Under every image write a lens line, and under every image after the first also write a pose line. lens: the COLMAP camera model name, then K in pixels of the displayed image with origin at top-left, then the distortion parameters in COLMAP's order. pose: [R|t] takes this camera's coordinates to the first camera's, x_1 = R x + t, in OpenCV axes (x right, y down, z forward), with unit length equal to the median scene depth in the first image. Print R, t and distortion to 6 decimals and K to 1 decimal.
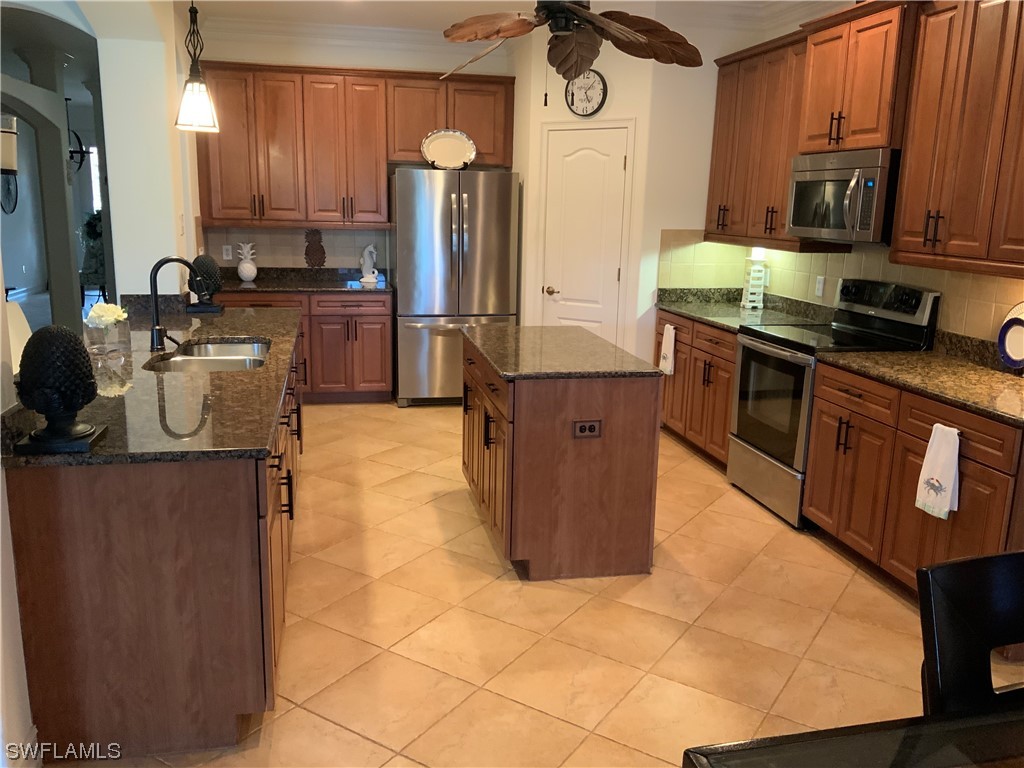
lens RADIAL K [[845.9, 0, 510.4], [0, 845.9, 383.2], [0, 0, 1]] dist [0.093917, -0.158510]
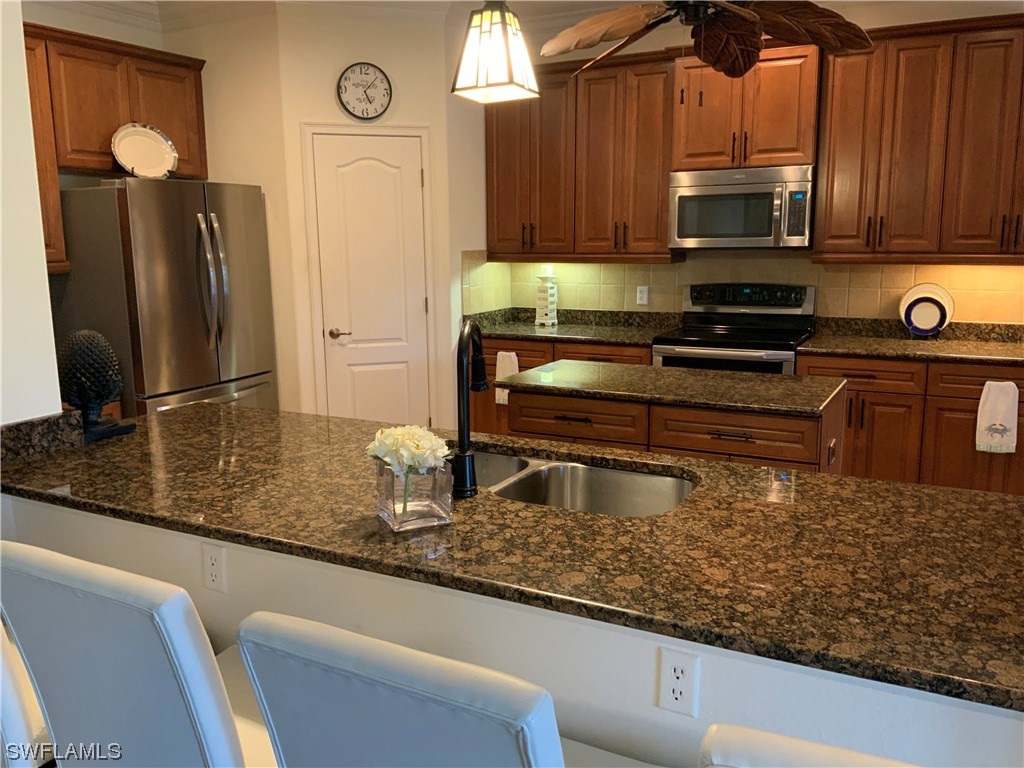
lens RADIAL K [[841.1, 0, 507.4], [0, 841.1, 387.6], [0, 0, 1]] dist [0.099321, -0.198557]
pose [[0.638544, -0.164785, 0.751736, -0.506441], [0.184229, 0.981136, 0.058583, -0.083392], [-0.747209, 0.101084, 0.656857, 0.395545]]
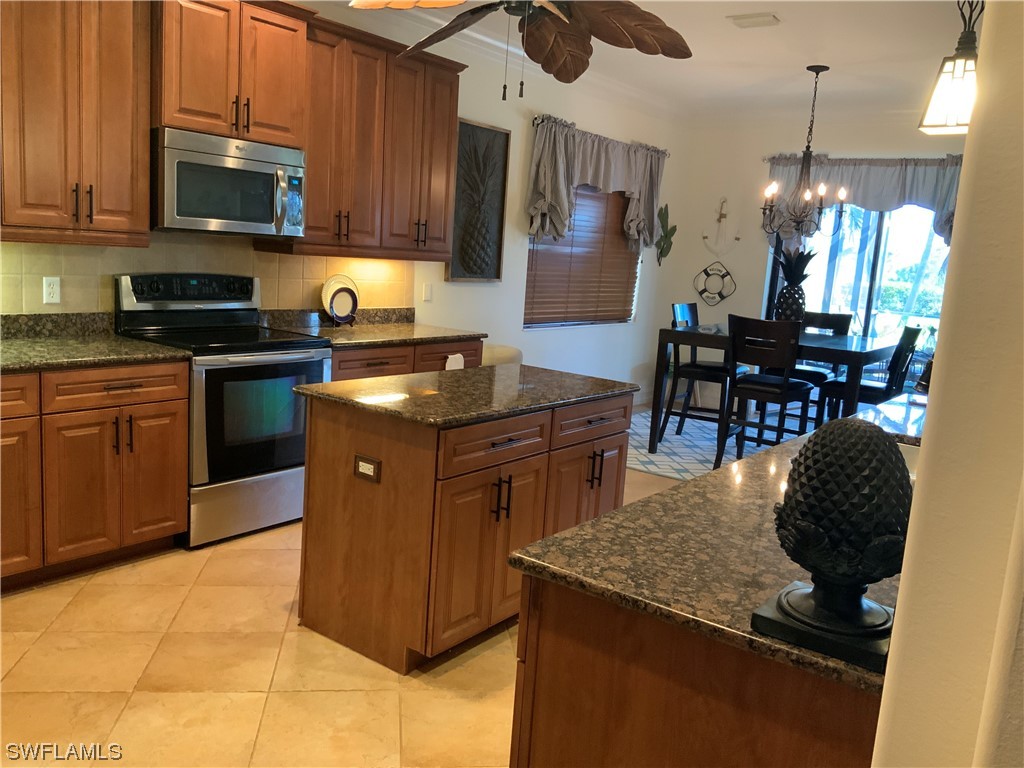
lens RADIAL K [[845.9, 0, 510.4], [0, 845.9, 383.2], [0, 0, 1]] dist [0.093917, -0.158510]
pose [[-0.659050, -0.190760, 0.727505, -0.403345], [0.069474, 0.947722, 0.311441, -0.214917], [-0.748883, 0.255798, -0.611344, 1.055224]]
